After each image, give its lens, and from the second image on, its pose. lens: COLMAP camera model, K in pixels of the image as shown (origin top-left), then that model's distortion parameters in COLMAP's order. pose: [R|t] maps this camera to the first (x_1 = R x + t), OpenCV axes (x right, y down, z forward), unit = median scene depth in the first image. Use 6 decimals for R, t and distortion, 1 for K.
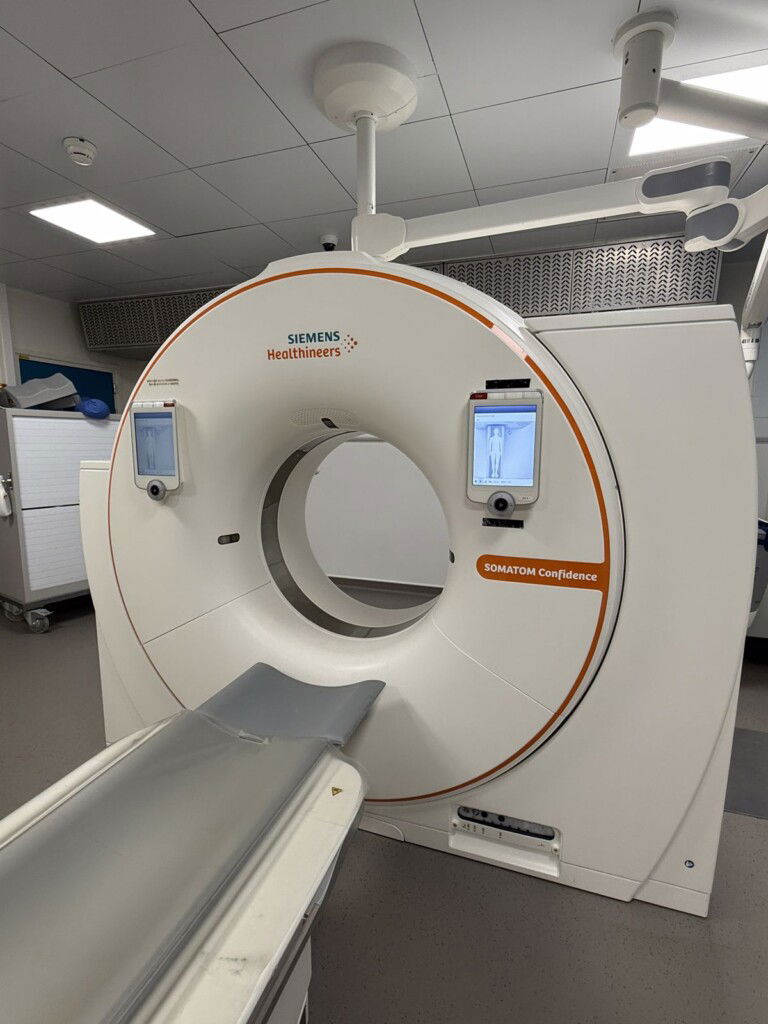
lens RADIAL K [[497.4, 0, 384.0], [0, 497.4, 512.0], [0, 0, 1]] dist [0.001403, -0.000194]
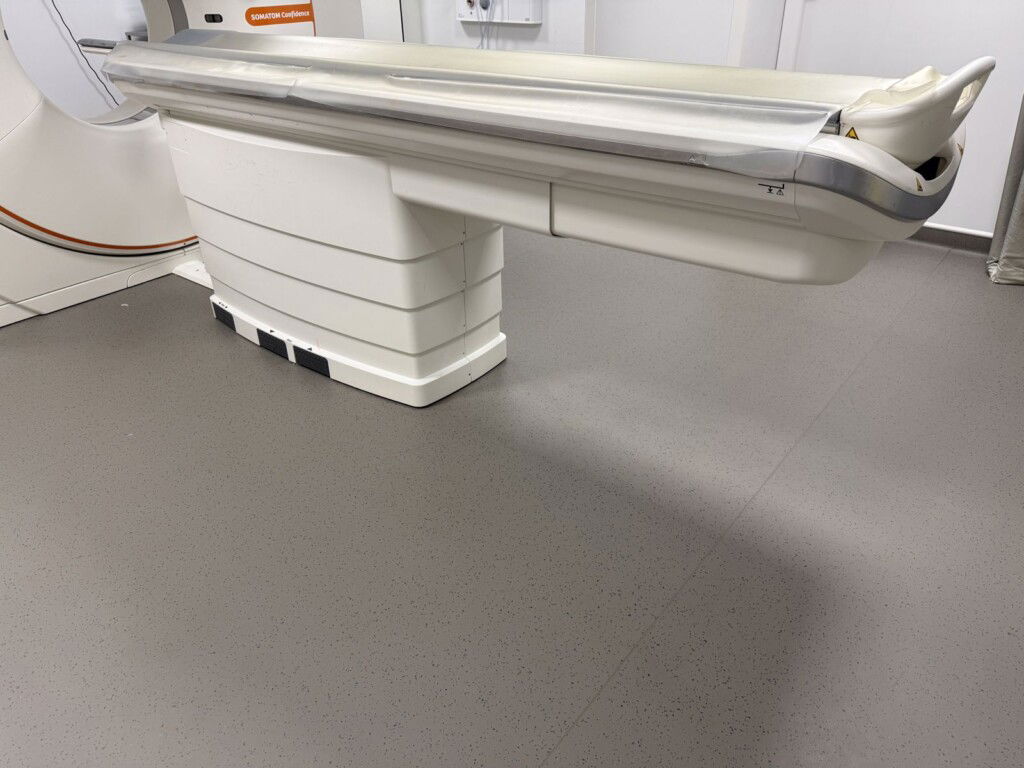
lens RADIAL K [[714.3, 0, 512.0], [0, 714.3, 384.0], [0, 0, 1]] dist [-0.000350, -0.000160]
pose [[0.358913, -0.487445, 0.795977, -1.742148], [0.154312, 0.872051, 0.464451, 0.189983], [-0.920527, -0.043868, 0.388209, -0.615855]]
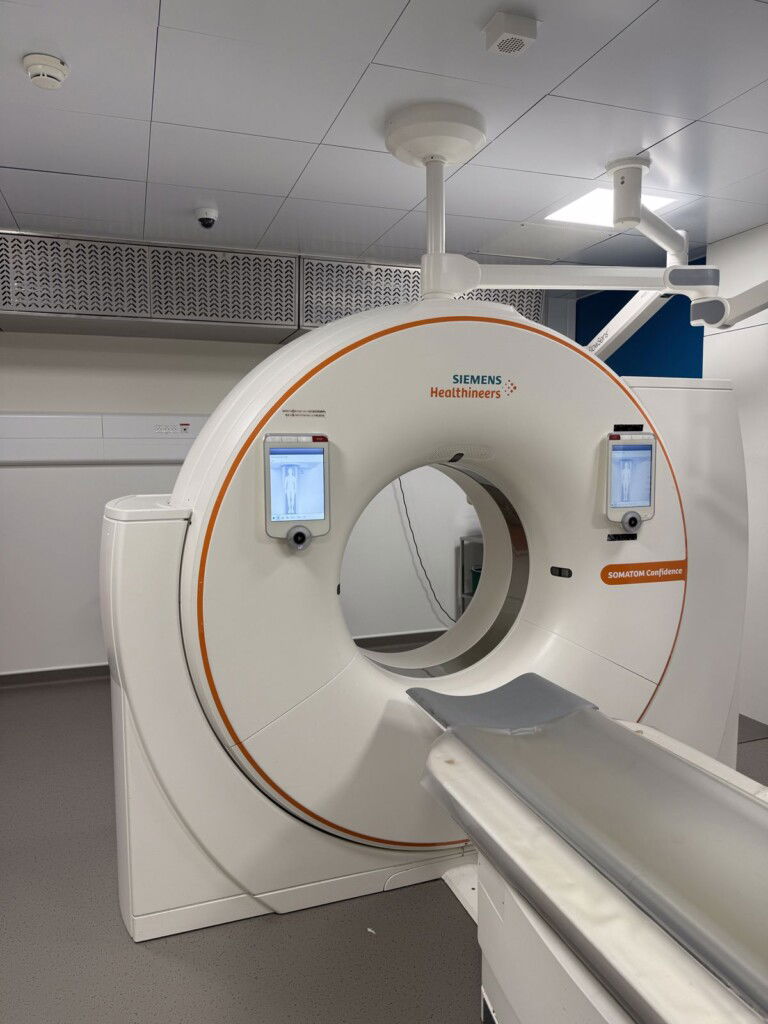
lens RADIAL K [[740.8, 0, 385.1], [0, 740.8, 520.8], [0, 0, 1]] dist [0.119877, -0.195223]
pose [[0.786346, -0.066030, 0.614248, -1.285186], [0.102261, 0.994468, -0.024009, -0.032371], [-0.609264, 0.081693, 0.788748, -0.110276]]
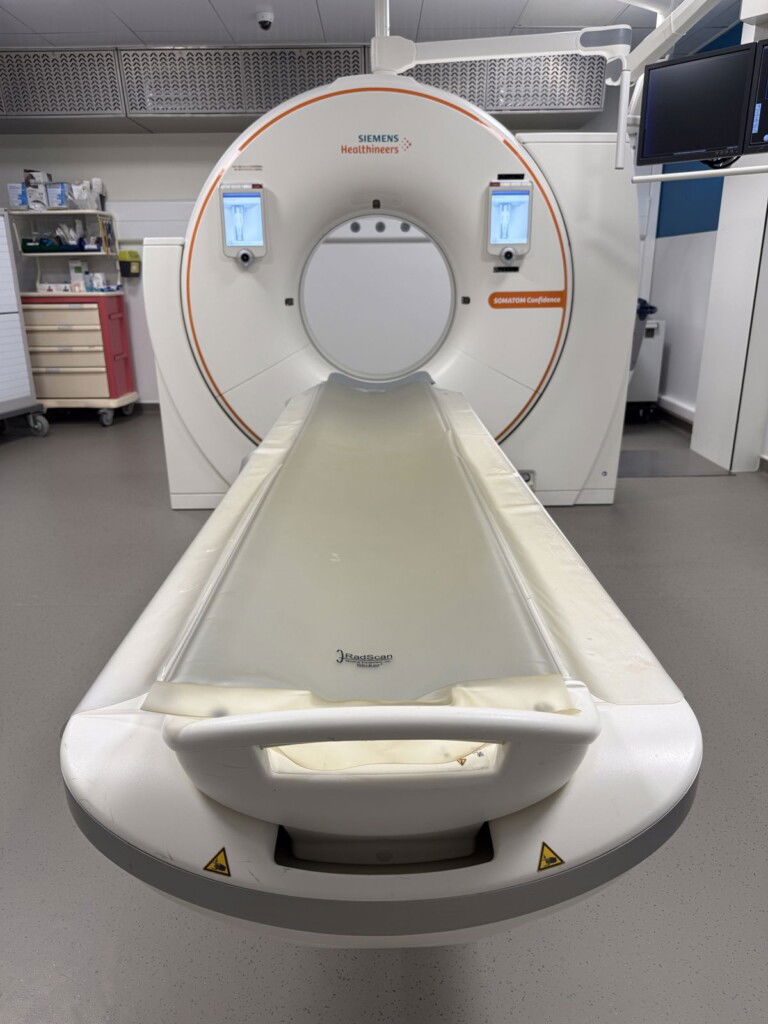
lens RADIAL K [[714.3, 0, 384.0], [0, 714.3, 512.0], [0, 0, 1]] dist [-0.000350, -0.000160]
pose [[0.946826, -0.111602, 0.301772, -0.856709], [0.056117, 0.980821, 0.186659, 0.315260], [-0.316816, -0.159799, 0.934929, -1.079260]]
